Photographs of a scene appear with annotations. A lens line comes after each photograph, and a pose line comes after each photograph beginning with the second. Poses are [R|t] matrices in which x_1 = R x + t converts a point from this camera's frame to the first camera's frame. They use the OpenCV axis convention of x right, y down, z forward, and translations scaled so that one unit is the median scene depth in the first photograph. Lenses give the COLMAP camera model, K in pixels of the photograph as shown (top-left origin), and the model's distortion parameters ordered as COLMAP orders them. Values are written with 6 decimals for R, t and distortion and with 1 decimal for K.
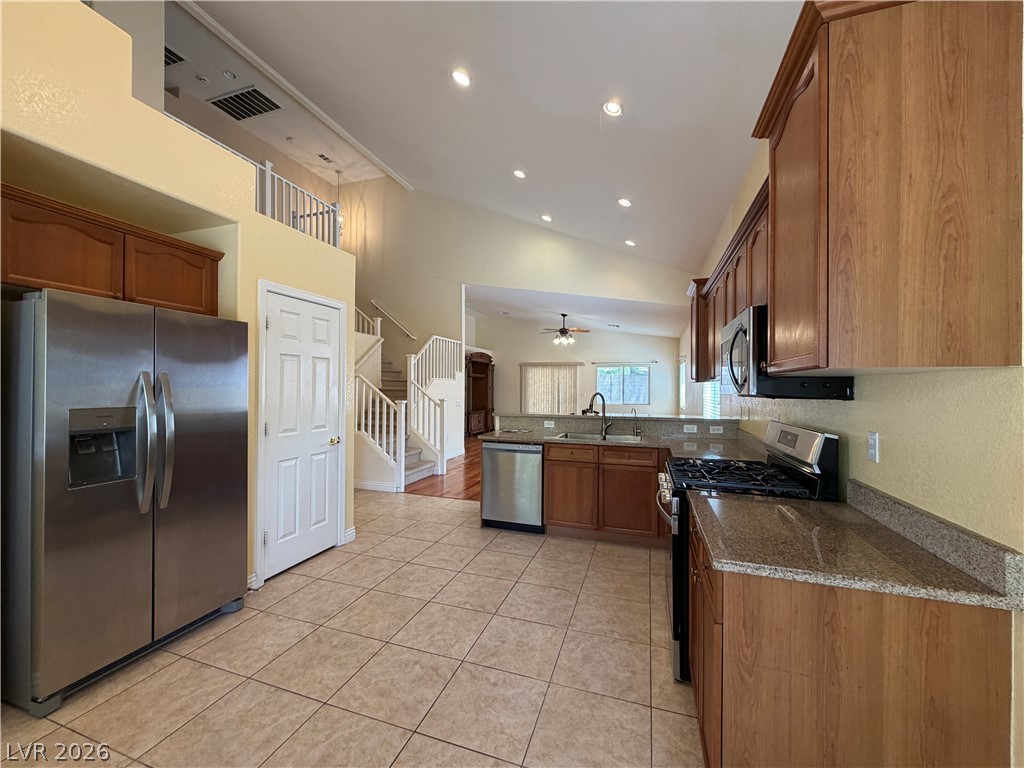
lens RADIAL K [[409.3, 0, 507.0], [0, 409.3, 389.3], [0, 0, 1]] dist [0.000897, -0.000605]
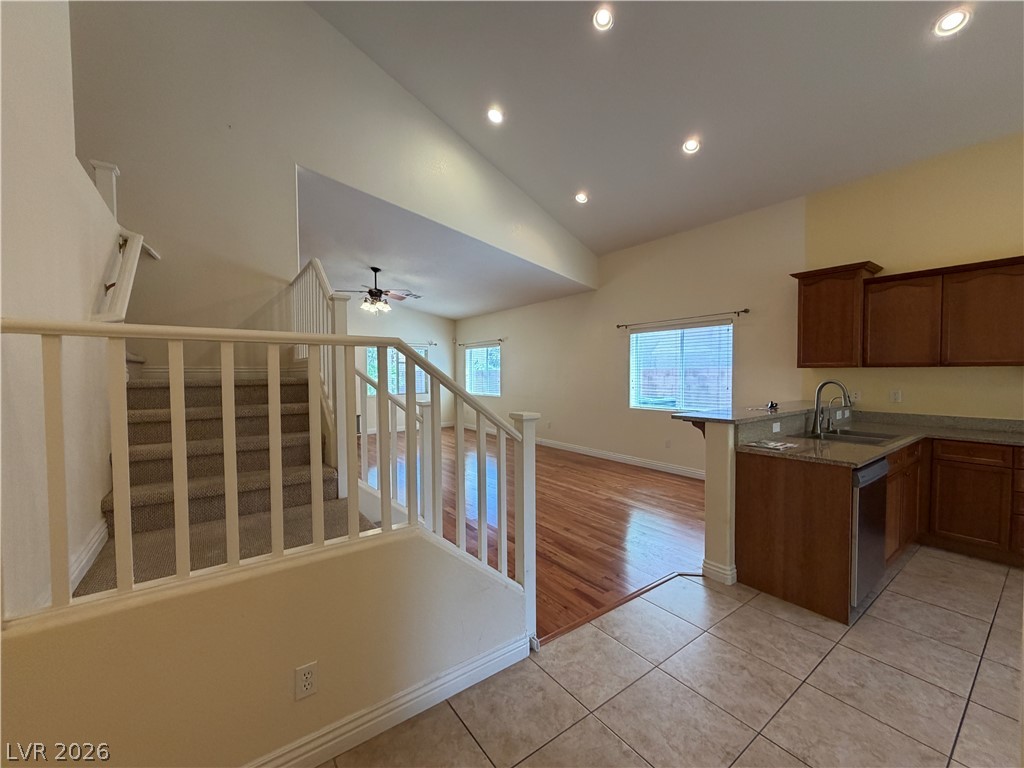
lens RADIAL K [[409.3, 0, 506.5], [0, 409.3, 385.4], [0, 0, 1]] dist [0.000897, -0.000605]
pose [[0.573325, -0.033717, 0.818634, -0.357253], [0.013051, 0.999402, 0.032022, -0.006080], [-0.819224, -0.007674, 0.573422, 0.486267]]
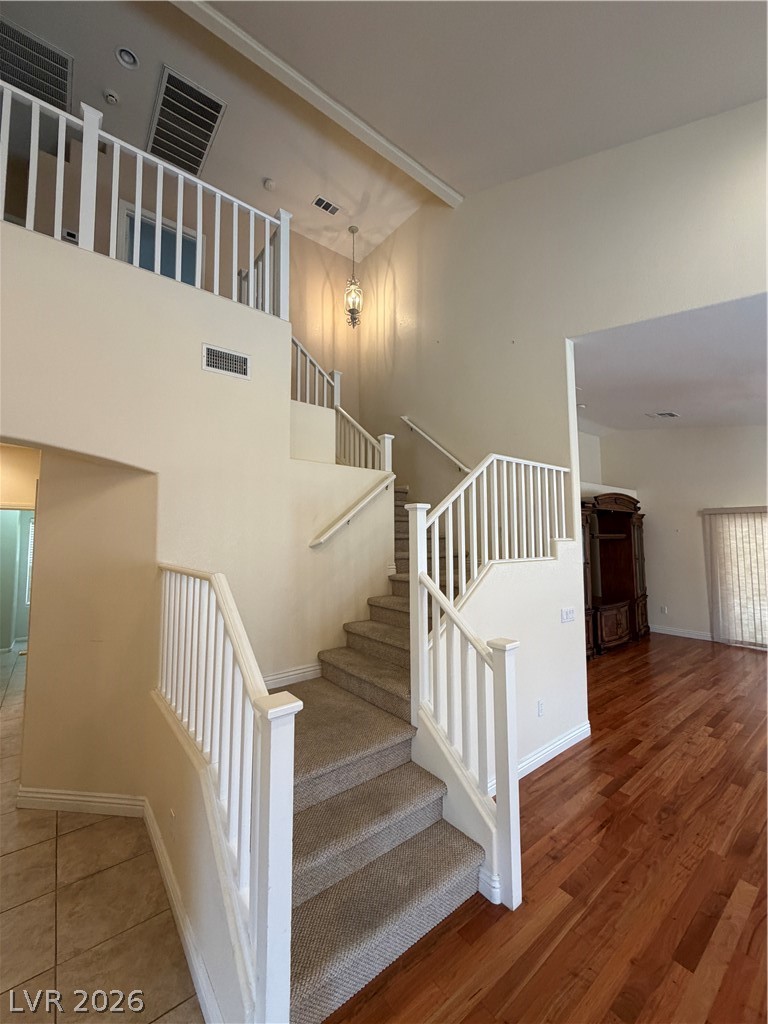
lens RADIAL K [[409.3, 0, 380.2], [0, 409.3, 510.1], [0, 0, 1]] dist [0.000897, -0.000605]
pose [[0.842040, -0.046225, -0.537431, -0.047278], [0.005753, 0.997034, -0.076742, -0.038295], [0.539384, 0.061528, 0.839809, 0.505948]]
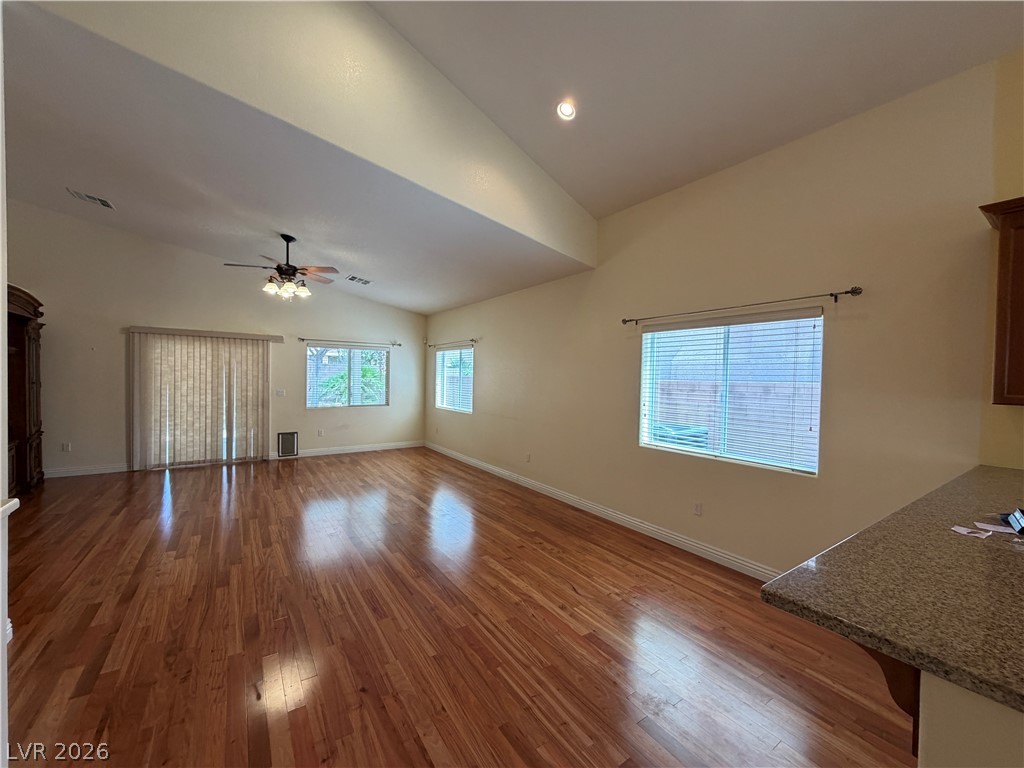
lens RADIAL K [[409.3, 0, 509.0], [0, 409.3, 386.1], [0, 0, 1]] dist [0.000897, -0.000605]
pose [[0.599366, -0.013413, 0.800362, -0.116567], [-0.010199, 0.999650, 0.024391, -0.019182], [-0.800410, -0.022782, 0.599020, 0.559133]]
